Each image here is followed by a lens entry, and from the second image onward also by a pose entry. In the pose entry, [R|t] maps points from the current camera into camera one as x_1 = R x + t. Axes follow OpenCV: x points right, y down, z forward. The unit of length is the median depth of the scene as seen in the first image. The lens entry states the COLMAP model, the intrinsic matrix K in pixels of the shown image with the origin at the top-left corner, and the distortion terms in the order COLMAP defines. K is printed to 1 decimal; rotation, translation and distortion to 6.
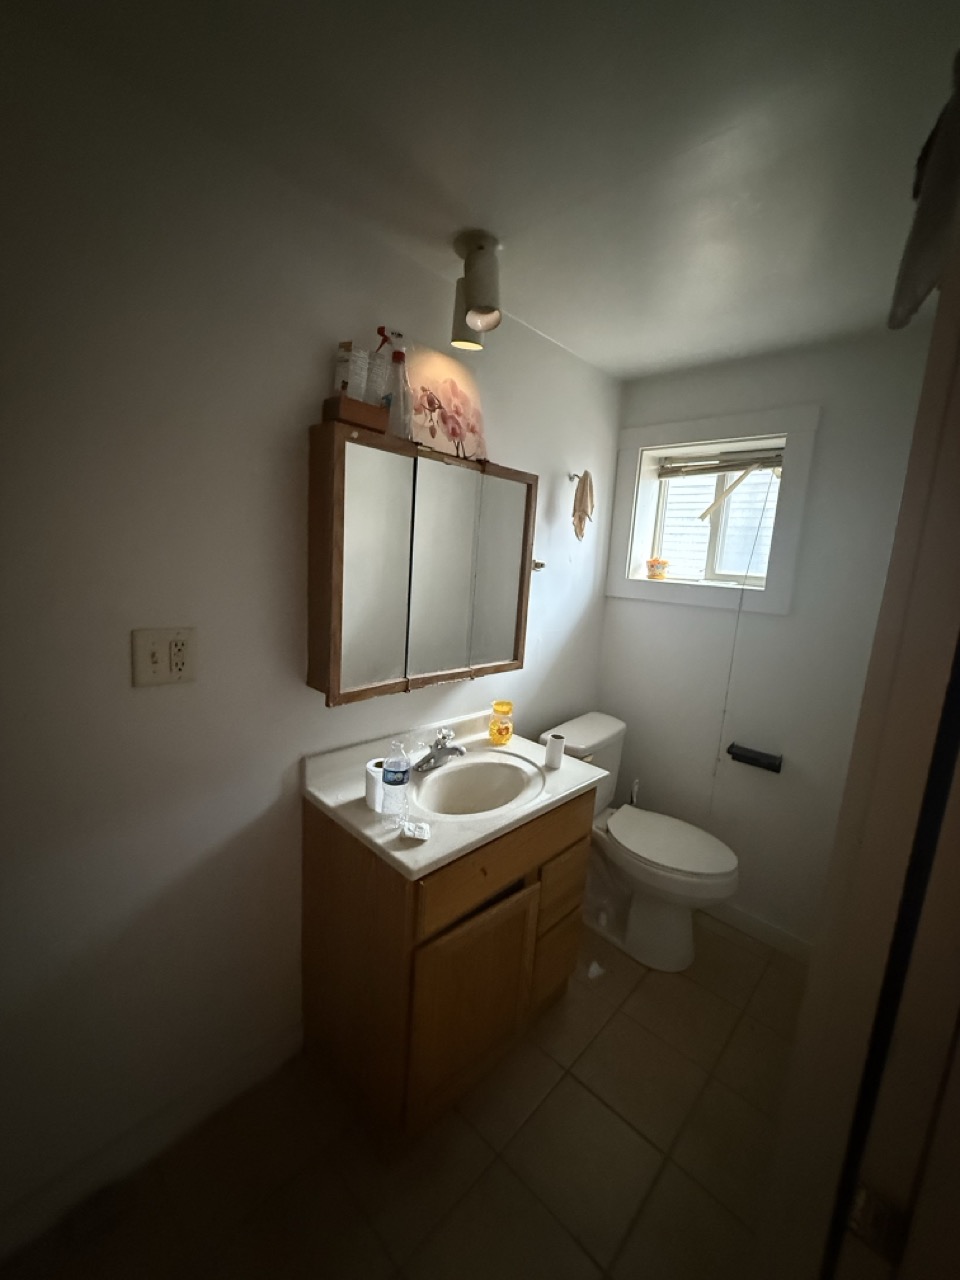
lens RADIAL K [[506.7, 0, 481.9], [0, 506.7, 639.2], [0, 0, 1]] dist [-0.000516, -0.000281]
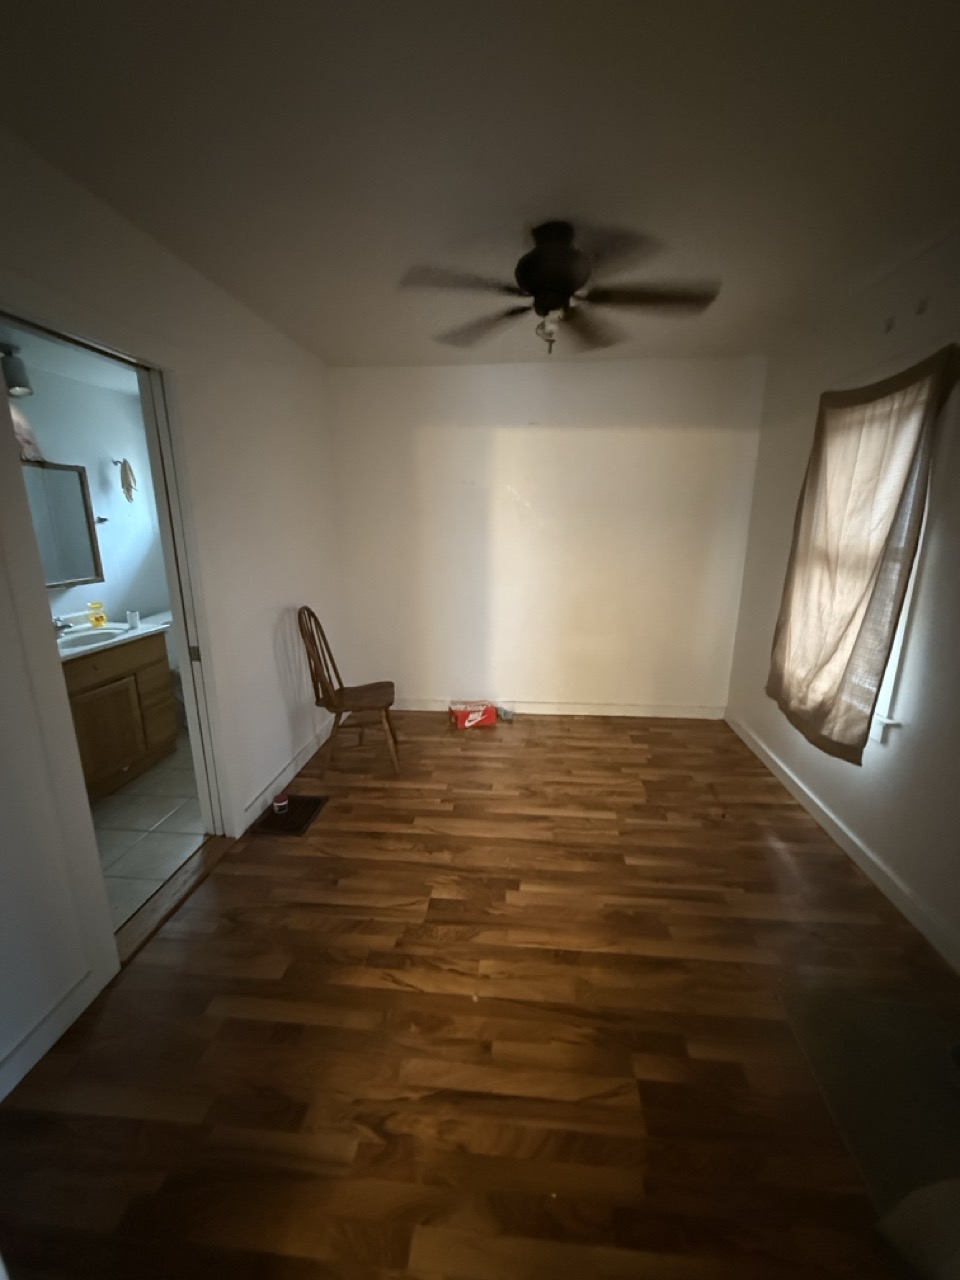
lens RADIAL K [[506.7, 0, 481.9], [0, 506.7, 639.2], [0, 0, 1]] dist [-0.000516, -0.000281]
pose [[0.785110, -0.206407, 0.583950, 0.042548], [0.146492, 0.977968, 0.148724, 0.179974], [-0.601782, -0.031221, 0.798050, -1.139383]]
